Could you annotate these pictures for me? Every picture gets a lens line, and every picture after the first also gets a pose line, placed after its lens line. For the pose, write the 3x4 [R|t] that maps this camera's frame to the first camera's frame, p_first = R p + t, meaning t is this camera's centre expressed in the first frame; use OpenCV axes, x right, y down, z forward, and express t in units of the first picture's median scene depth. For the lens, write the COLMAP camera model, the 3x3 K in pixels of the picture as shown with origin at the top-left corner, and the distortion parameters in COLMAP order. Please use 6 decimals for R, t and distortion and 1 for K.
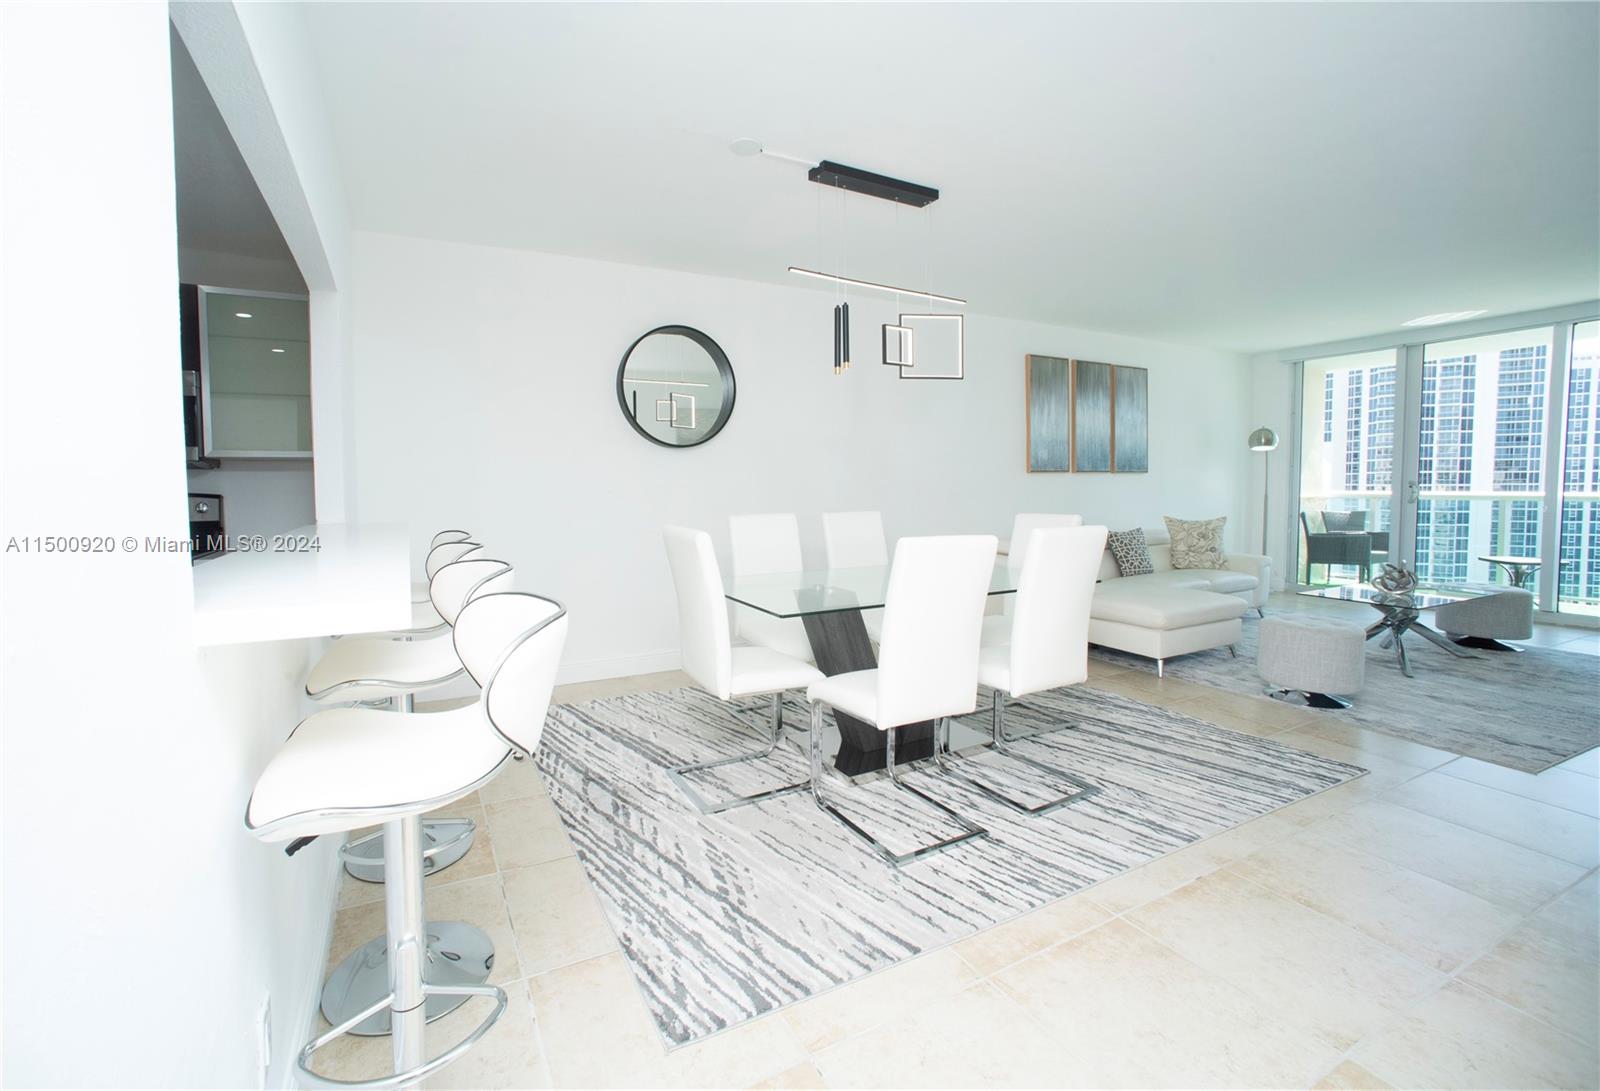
lens RADIAL K [[695.6, 0, 747.2], [0, 695.6, 518.8], [0, 0, 1]] dist [-0.014089, 0.000489]
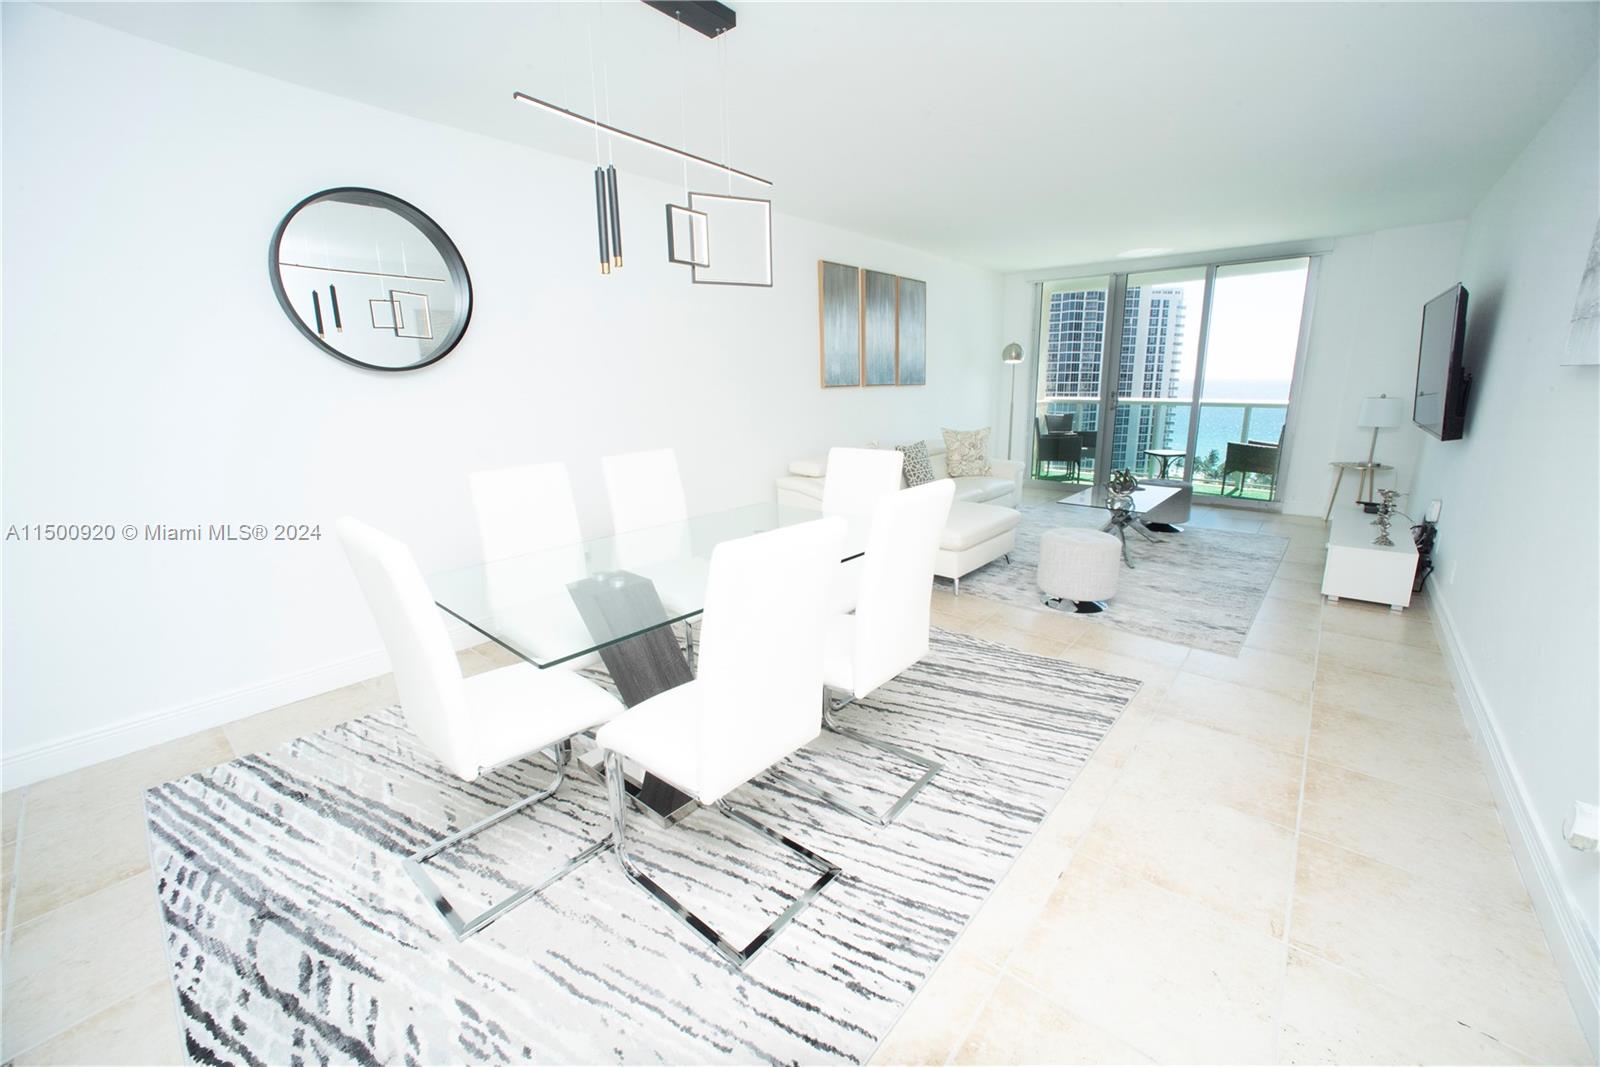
lens RADIAL K [[652.0, 0, 803.7], [0, 652.0, 529.7], [0, 0, 1]] dist [-0.059978, 0.029531]
pose [[0.923223, -0.095143, 0.372300, 0.049015], [0.030091, 0.983788, 0.176791, -0.065160], [-0.383085, -0.152015, 0.911119, 0.307080]]
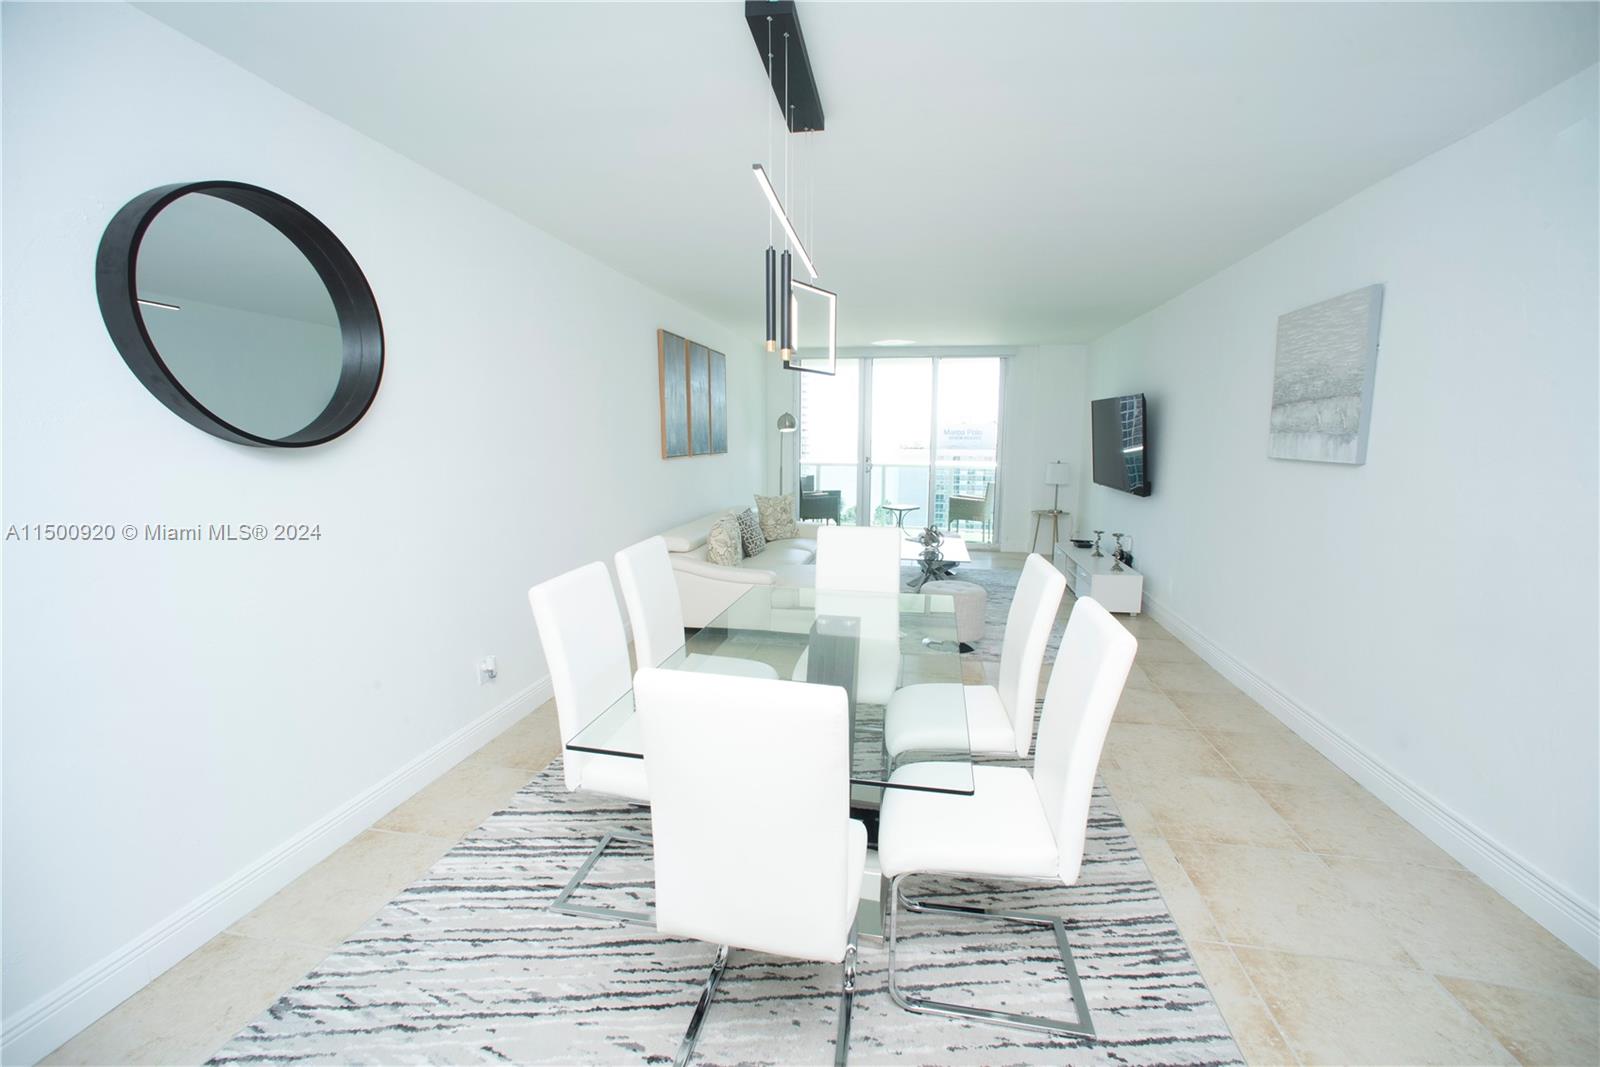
lens RADIAL K [[652.0, 0, 803.7], [0, 652.0, 529.7], [0, 0, 1]] dist [-0.059978, 0.029531]
pose [[0.597439, -0.108092, 0.794596, -0.361975], [0.032573, 0.993327, 0.110635, -0.120247], [-0.801253, -0.040216, 0.596973, 0.635053]]
